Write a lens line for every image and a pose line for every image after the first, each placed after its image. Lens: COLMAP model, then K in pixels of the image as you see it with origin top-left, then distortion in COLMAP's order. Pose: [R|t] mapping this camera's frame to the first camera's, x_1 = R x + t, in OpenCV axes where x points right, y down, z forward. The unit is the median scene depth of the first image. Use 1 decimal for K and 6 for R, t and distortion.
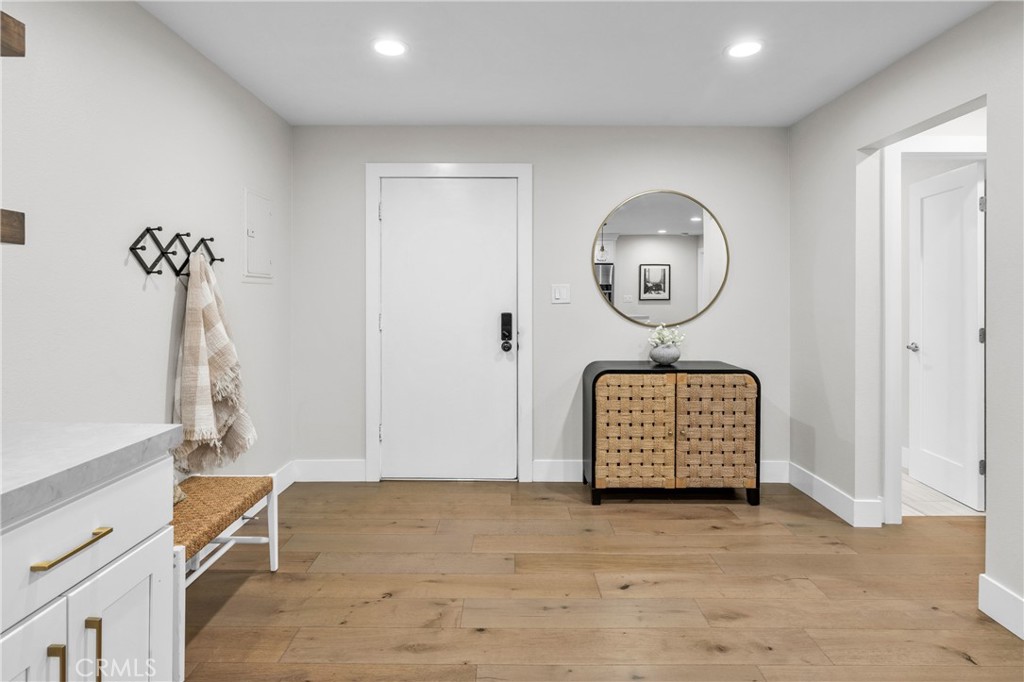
lens RADIAL K [[511.6, 0, 498.4], [0, 511.6, 304.2], [0, 0, 1]] dist [-0.004279, 0.000067]
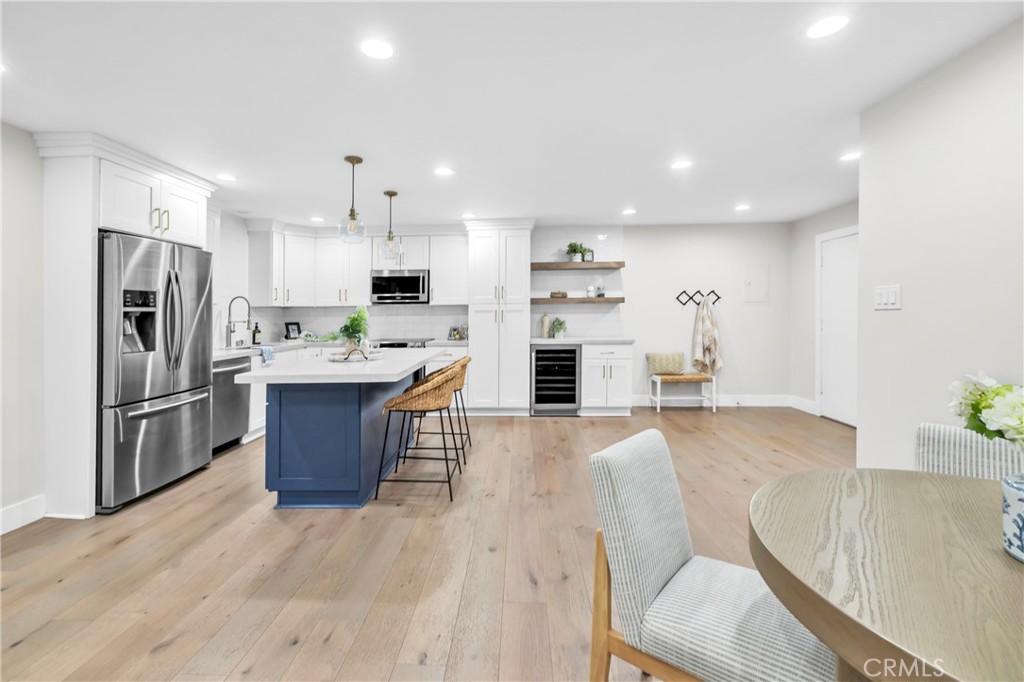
lens RADIAL K [[458.1, 0, 508.0], [0, 458.1, 315.3], [0, 0, 1]] dist [0.011327, 0.000201]
pose [[-0.028651, 0.002122, -0.999587, 1.546356], [-0.001751, 0.999996, 0.002173, 0.000470], [0.999588, 0.001812, -0.028648, -0.024733]]
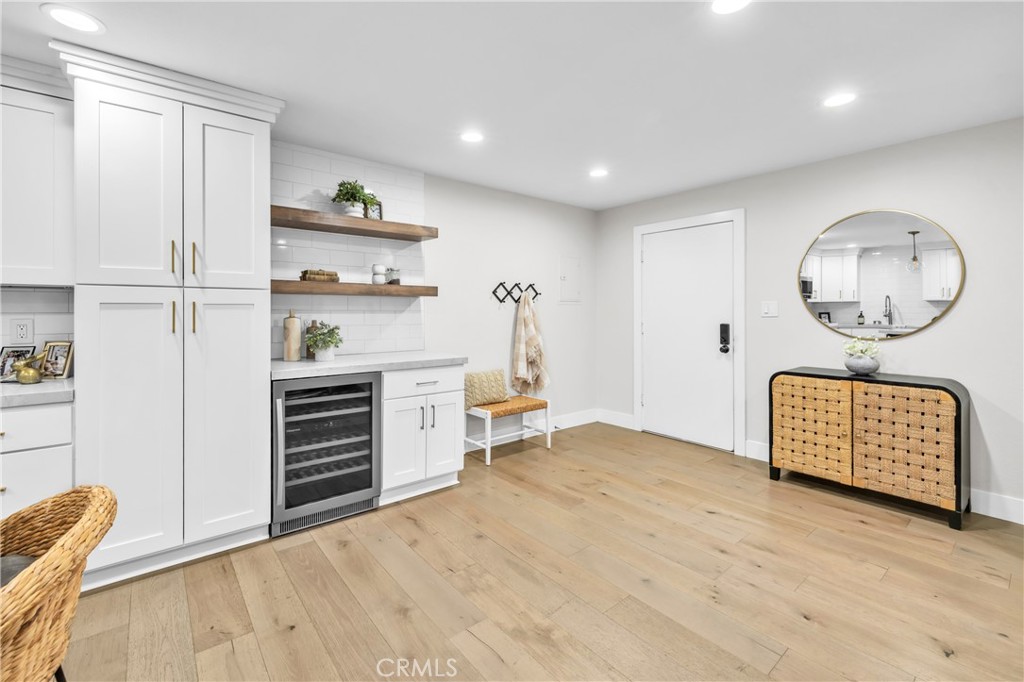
lens RADIAL K [[435.5, 0, 515.6], [0, 435.5, 319.8], [0, 0, 1]] dist [0.001725, 0.000219]
pose [[0.645720, 0.011727, -0.763484, 0.595645], [-0.008023, 0.999931, 0.008573, 0.001561], [0.763532, 0.000590, 0.645770, -0.158383]]
